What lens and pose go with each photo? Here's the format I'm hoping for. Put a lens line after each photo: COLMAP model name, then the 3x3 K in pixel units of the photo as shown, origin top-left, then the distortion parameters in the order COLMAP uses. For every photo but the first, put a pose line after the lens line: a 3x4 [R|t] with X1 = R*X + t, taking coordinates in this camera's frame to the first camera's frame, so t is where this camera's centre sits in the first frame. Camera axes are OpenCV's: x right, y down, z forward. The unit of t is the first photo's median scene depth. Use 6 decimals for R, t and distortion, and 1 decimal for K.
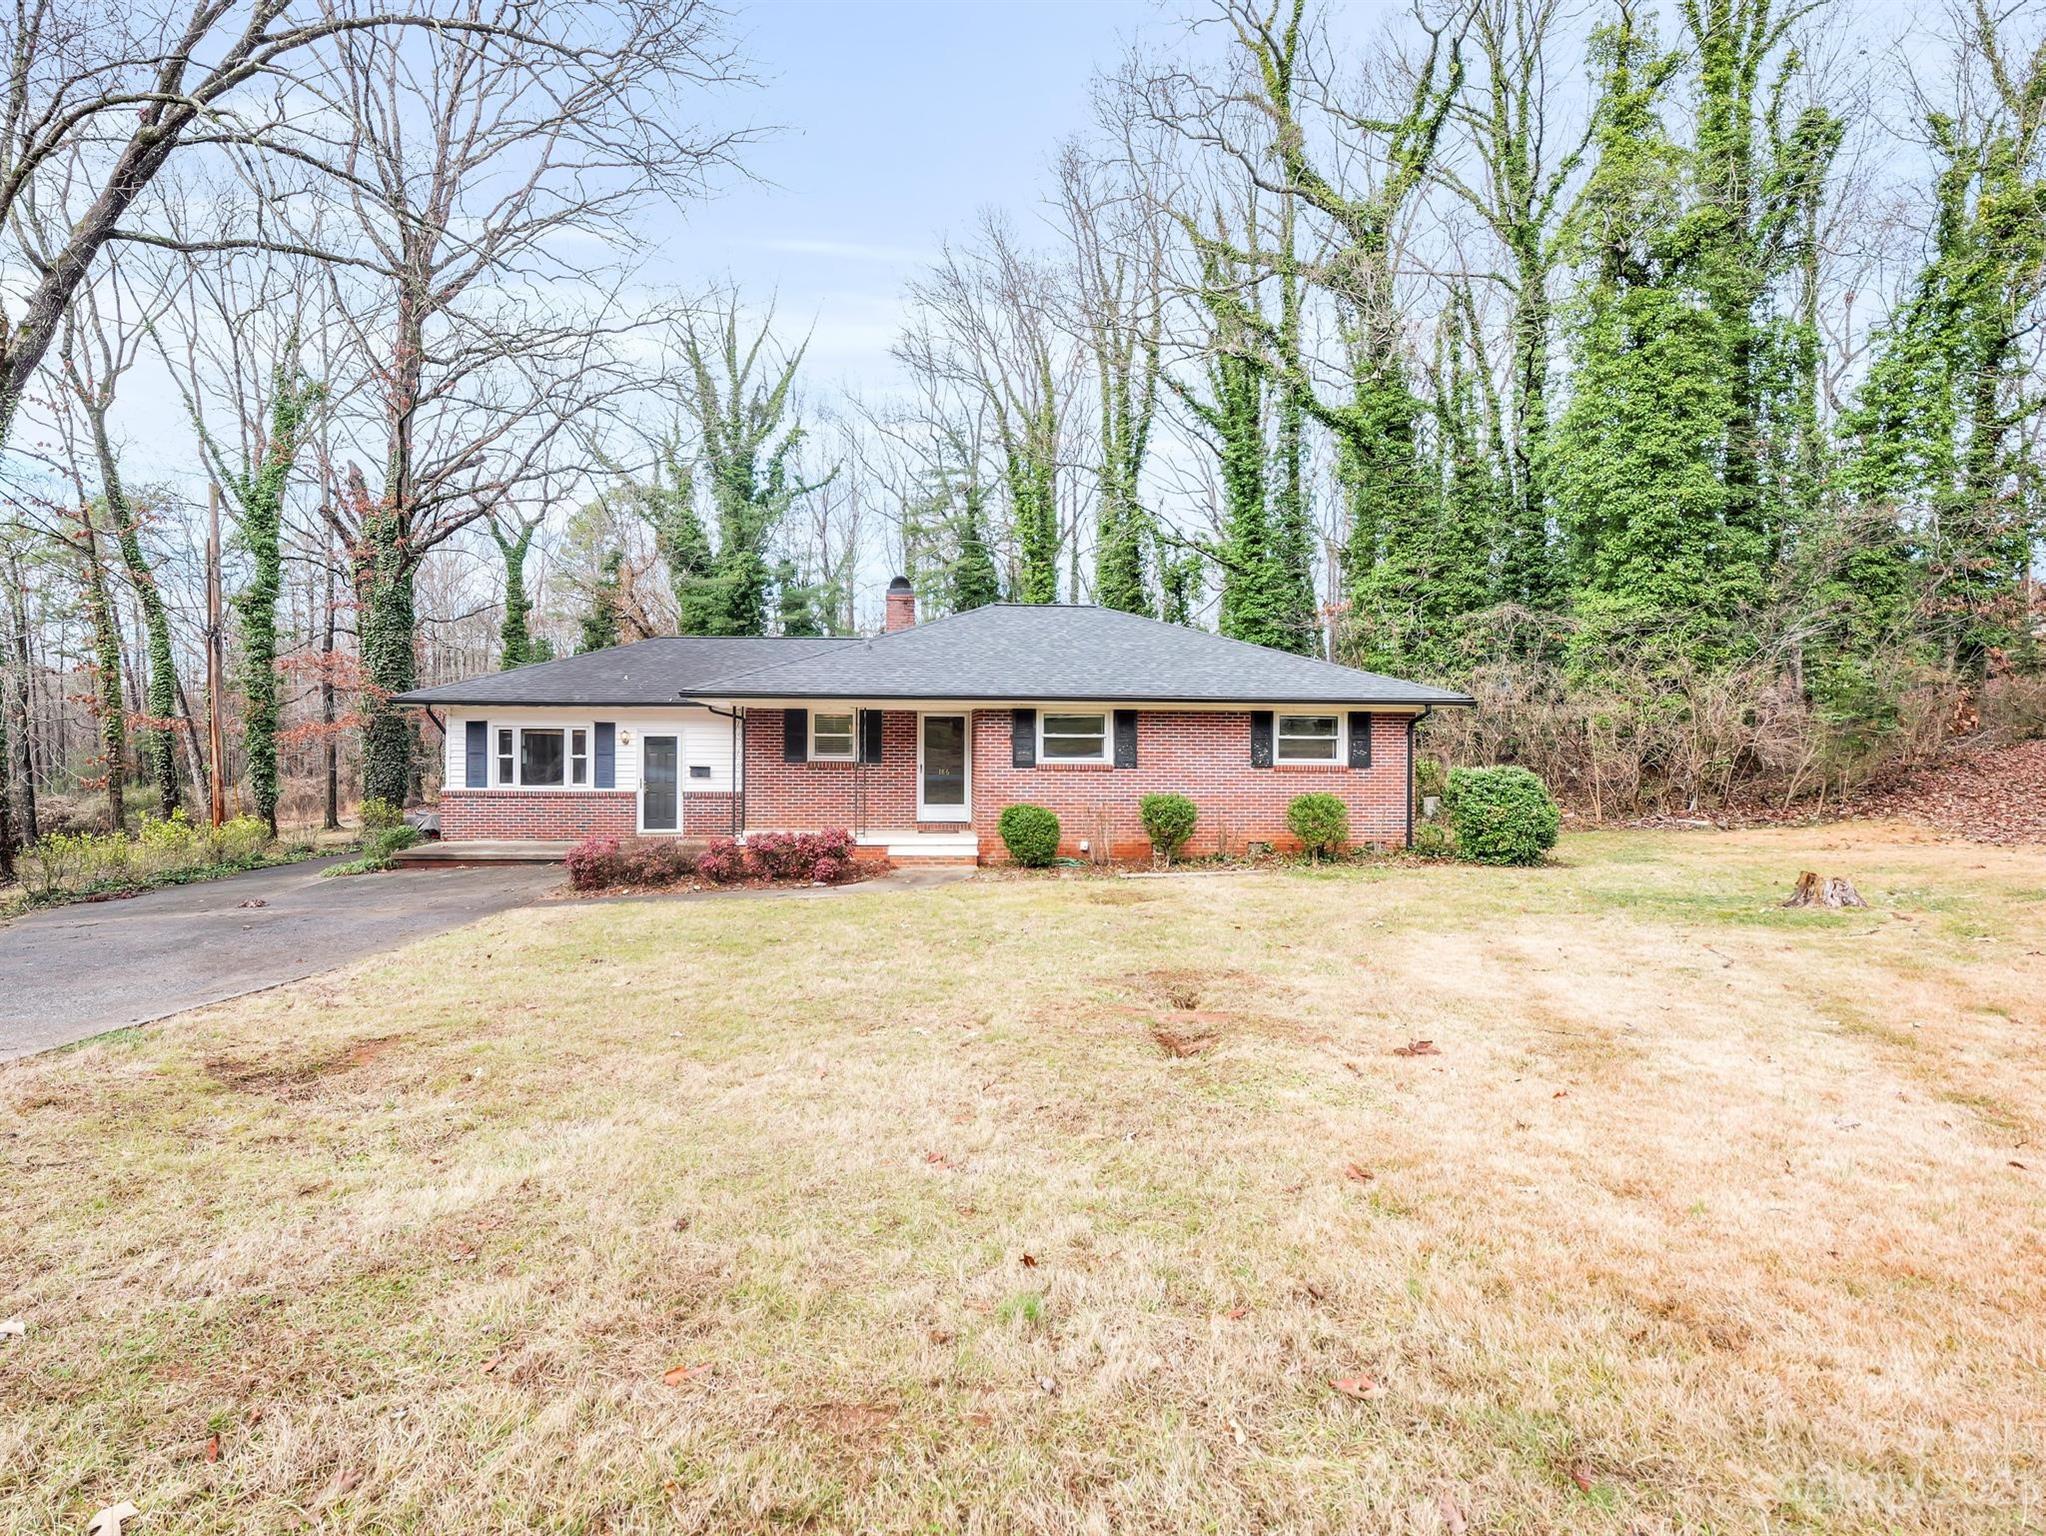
lens RADIAL K [[975.7, 0, 1021.1], [0, 975.7, 750.9], [0, 0, 1]] dist [-0.016666, -0.001228]
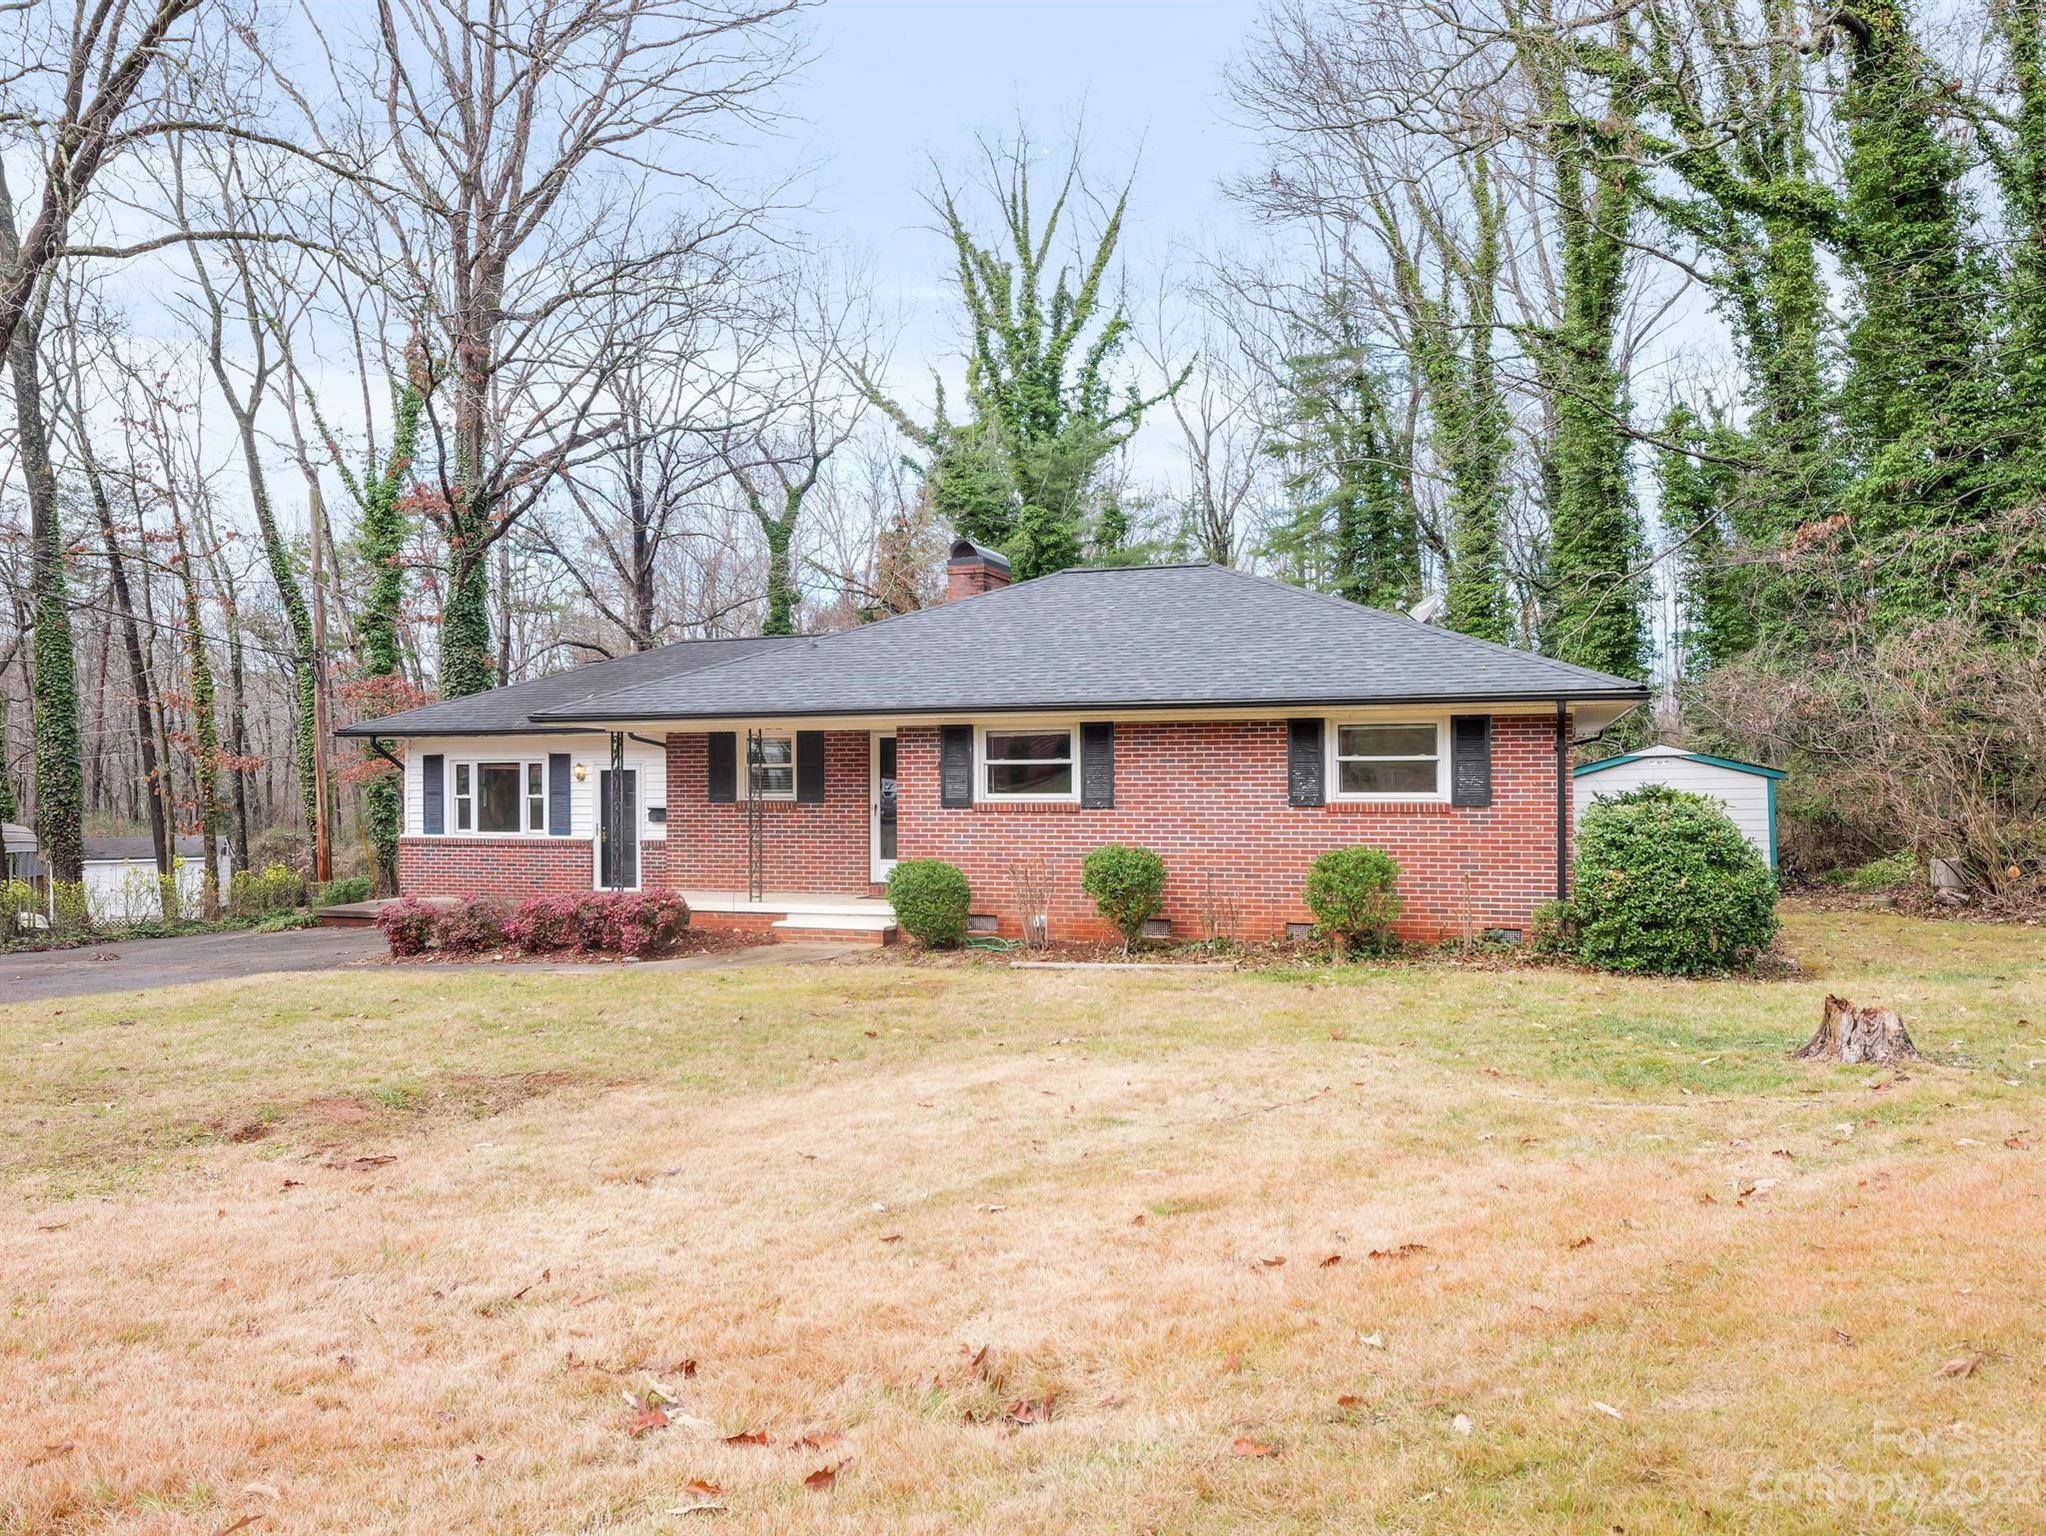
lens RADIAL K [[1477.7, 0, 1030.9], [0, 1477.7, 773.9], [0, 0, 1]] dist [-0.010260, 0.001867]
pose [[0.916291, -0.012529, -0.400317, 0.423043], [0.009849, 0.999913, -0.008752, 0.001928], [0.400392, 0.004077, 0.916335, 0.037545]]
